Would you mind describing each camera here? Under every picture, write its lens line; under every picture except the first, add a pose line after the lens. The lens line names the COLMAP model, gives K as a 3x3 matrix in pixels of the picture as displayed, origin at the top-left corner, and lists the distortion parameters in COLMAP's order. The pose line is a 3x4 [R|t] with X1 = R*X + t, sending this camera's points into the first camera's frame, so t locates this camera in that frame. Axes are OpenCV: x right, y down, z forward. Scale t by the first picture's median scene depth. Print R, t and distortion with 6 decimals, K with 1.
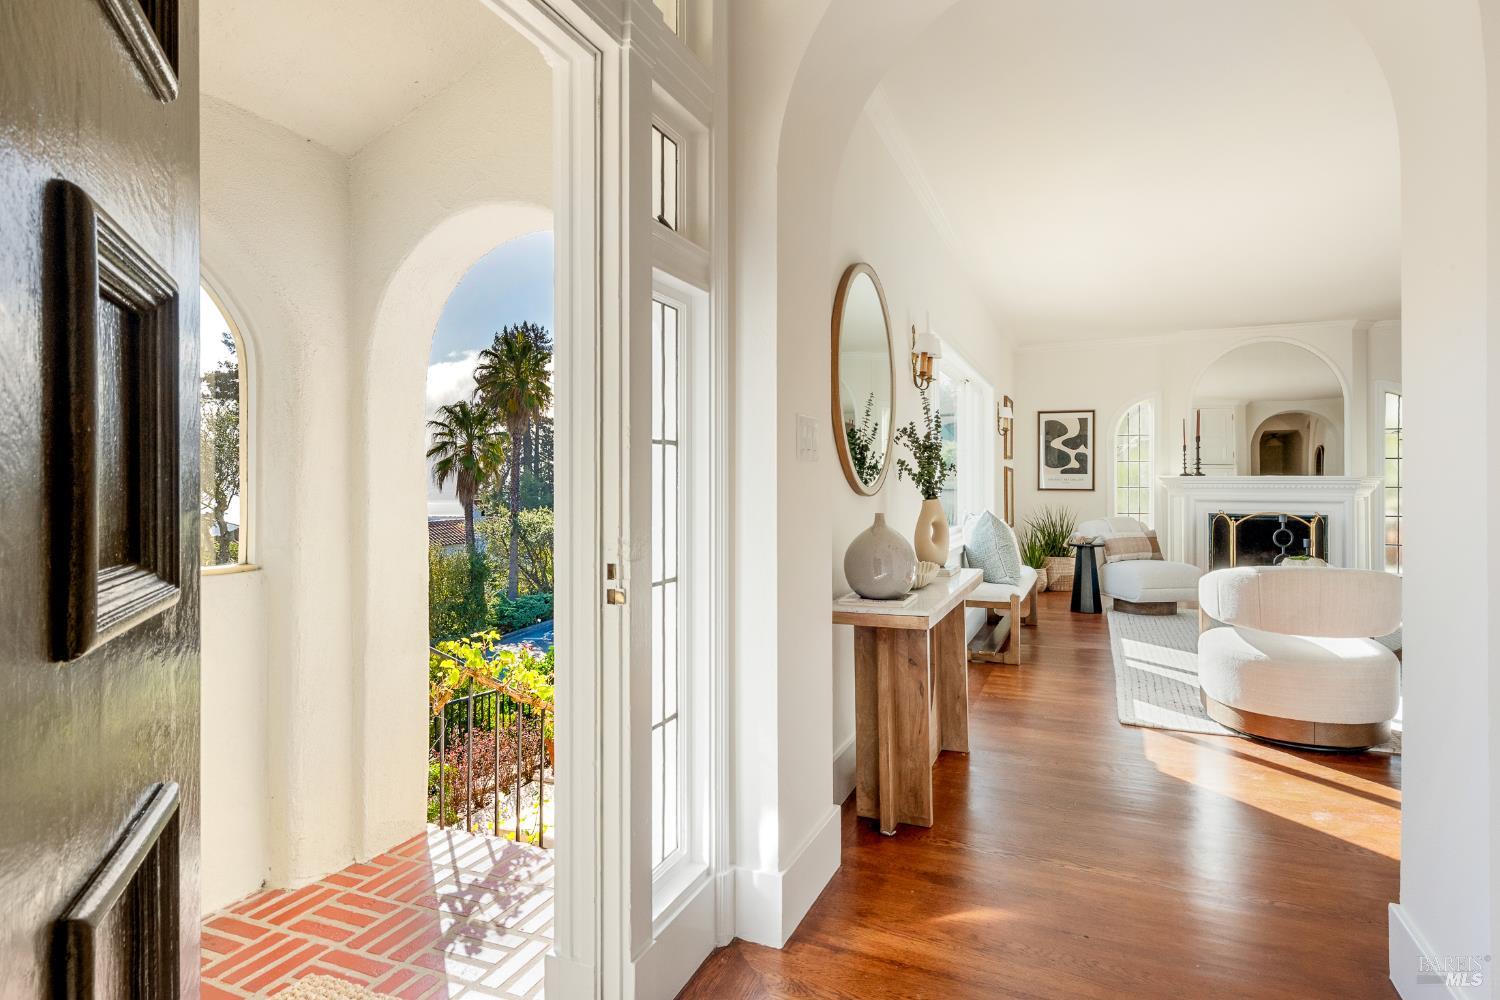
lens RADIAL K [[820.7, 0, 750.6], [0, 820.7, 493.8], [0, 0, 1]] dist [0.003518, 0.000252]
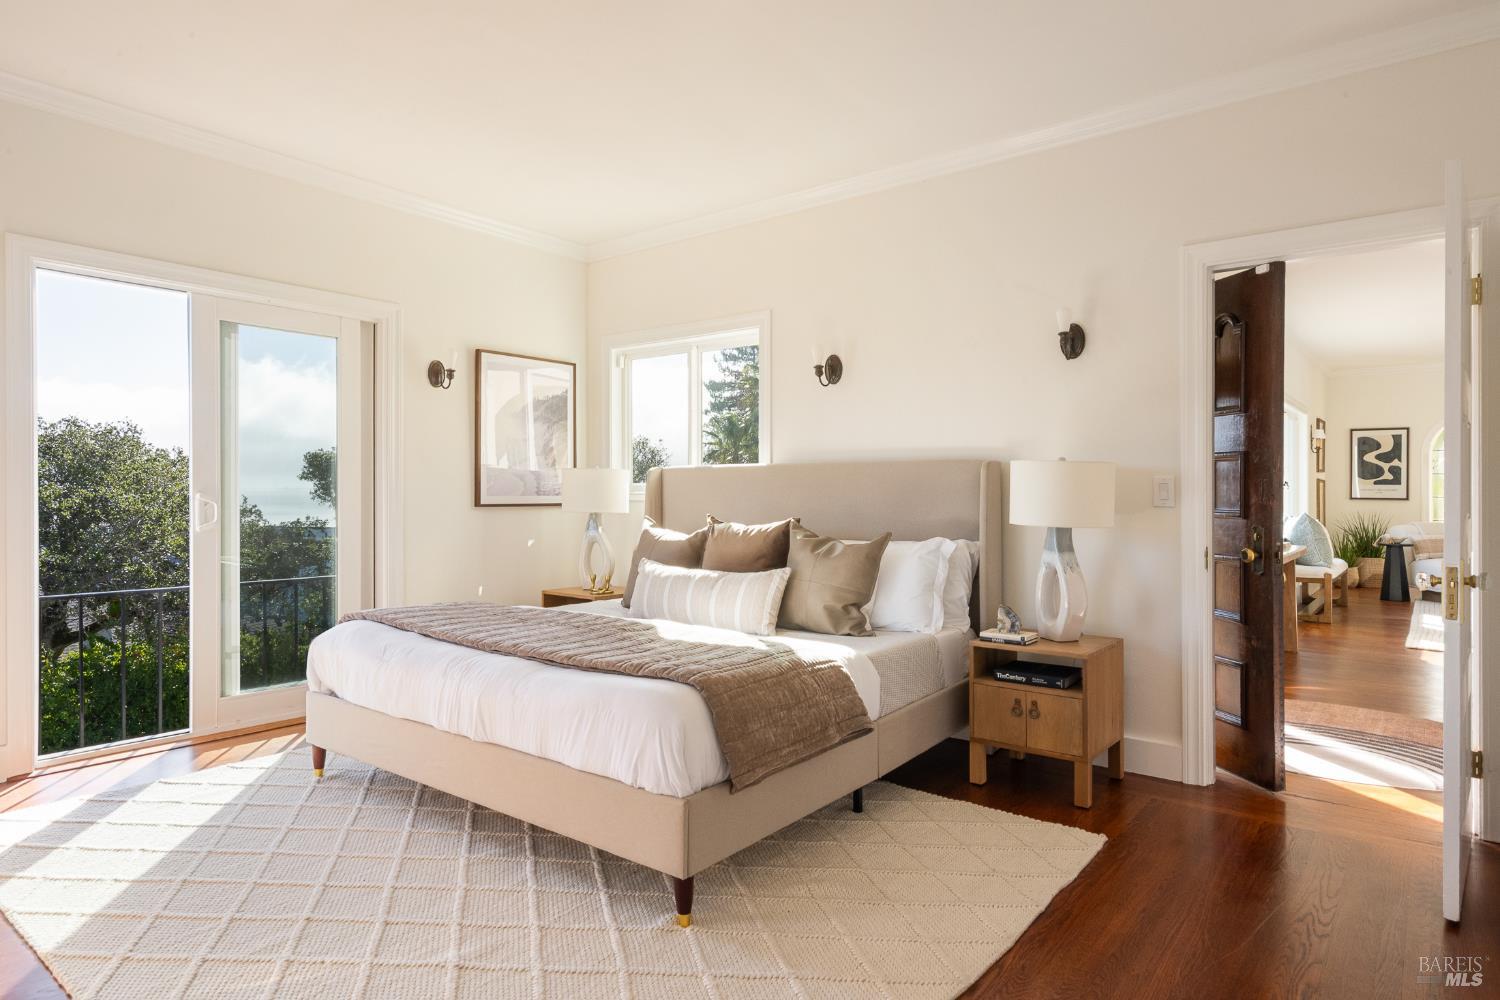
lens RADIAL K [[850.8, 0, 747.3], [0, 850.8, 496.3], [0, 0, 1]] dist [-0.001302, -0.001360]
pose [[0.959831, 0.006569, -0.280503, -0.122018], [-0.007876, 0.999963, -0.003531, 0.002518], [0.280469, 0.005598, 0.959847, -0.366675]]
